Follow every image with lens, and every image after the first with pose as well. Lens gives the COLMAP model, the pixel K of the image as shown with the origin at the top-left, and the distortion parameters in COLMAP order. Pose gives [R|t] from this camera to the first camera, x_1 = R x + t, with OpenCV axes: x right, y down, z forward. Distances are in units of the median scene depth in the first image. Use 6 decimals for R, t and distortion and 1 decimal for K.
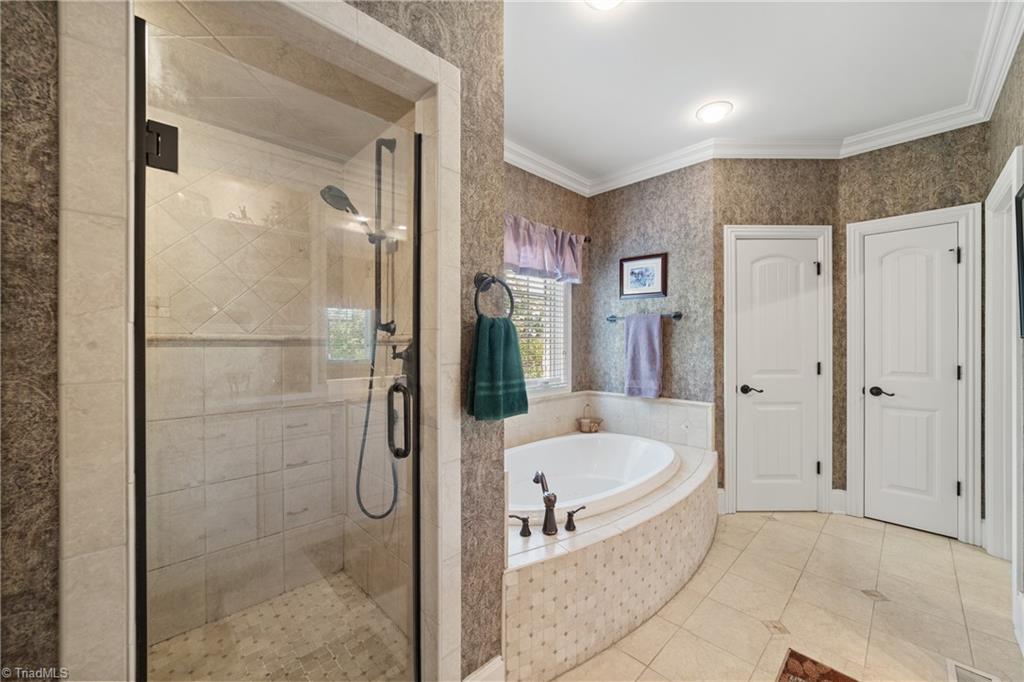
lens RADIAL K [[397.0, 0, 514.3], [0, 397.0, 342.9], [0, 0, 1]] dist [-0.010975, 0.002177]
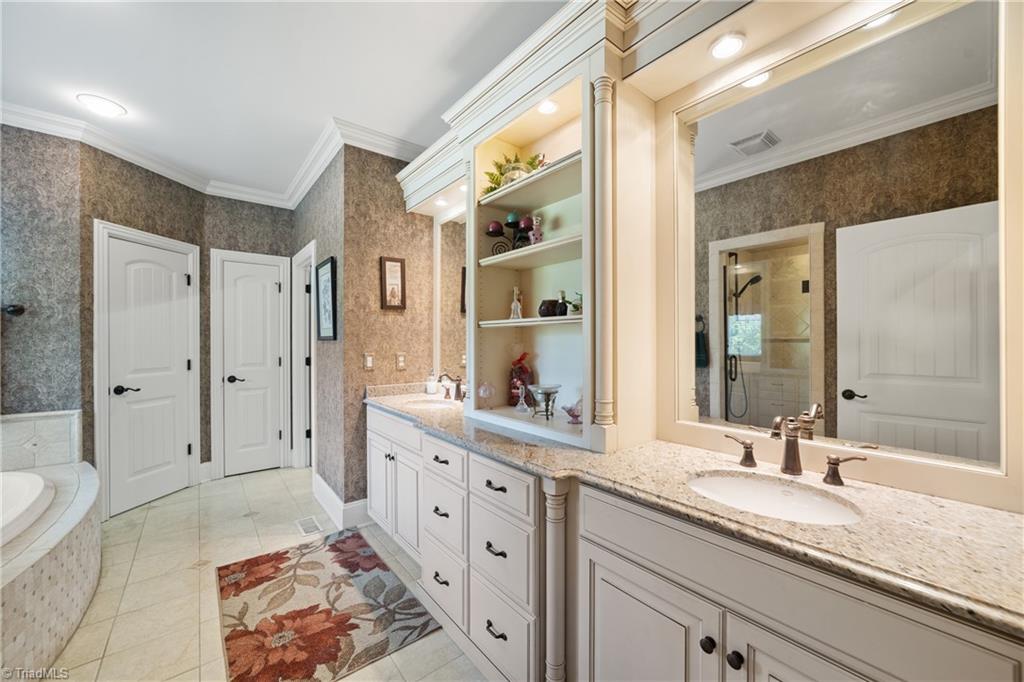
lens RADIAL K [[397.0, 0, 515.8], [0, 397.0, 342.5], [0, 0, 1]] dist [-0.010975, 0.002177]
pose [[0.109530, -0.001848, 0.993982, -0.293467], [0.004824, 0.999987, 0.001327, 0.001311], [-0.993972, 0.004649, 0.109537, -0.099212]]
